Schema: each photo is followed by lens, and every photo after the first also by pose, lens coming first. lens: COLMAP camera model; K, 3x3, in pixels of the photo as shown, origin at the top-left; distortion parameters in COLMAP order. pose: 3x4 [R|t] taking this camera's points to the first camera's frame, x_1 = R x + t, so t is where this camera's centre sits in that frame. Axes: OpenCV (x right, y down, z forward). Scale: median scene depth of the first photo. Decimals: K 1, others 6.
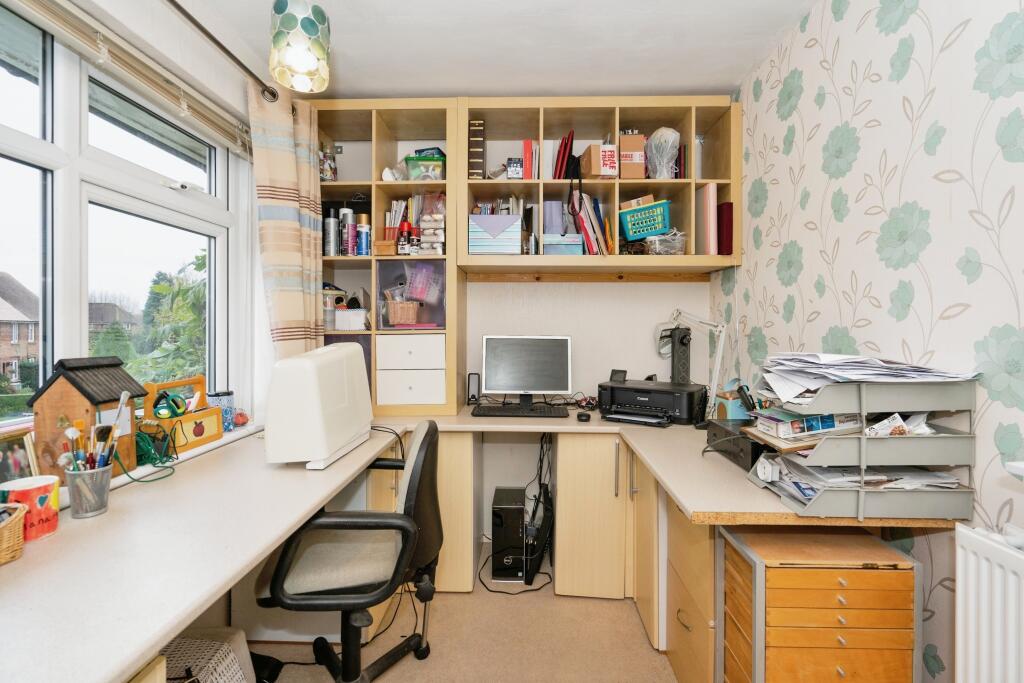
lens RADIAL K [[471.8, 0, 511.7], [0, 471.8, 331.7], [0, 0, 1]] dist [-0.002188, -0.000206]
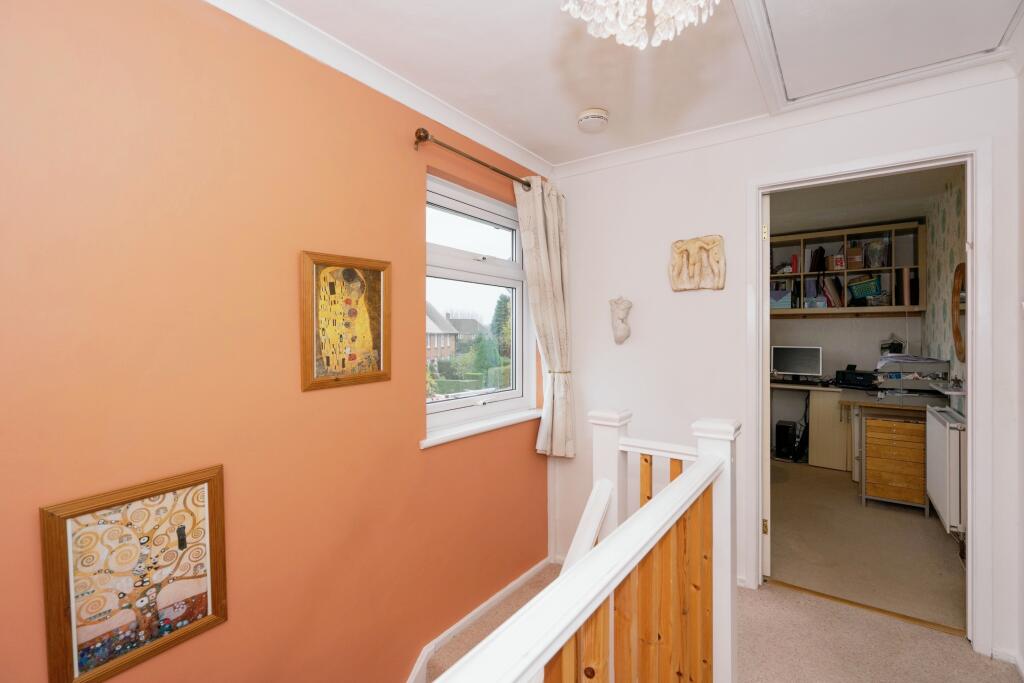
lens RADIAL K [[471.8, 0, 511.7], [0, 471.8, 331.7], [0, 0, 1]] dist [-0.002188, -0.000206]
pose [[0.830496, -0.004415, -0.557007, 0.156449], [-0.006318, 0.999830, -0.017345, -0.012728], [0.556988, 0.017924, 0.830327, -1.466684]]
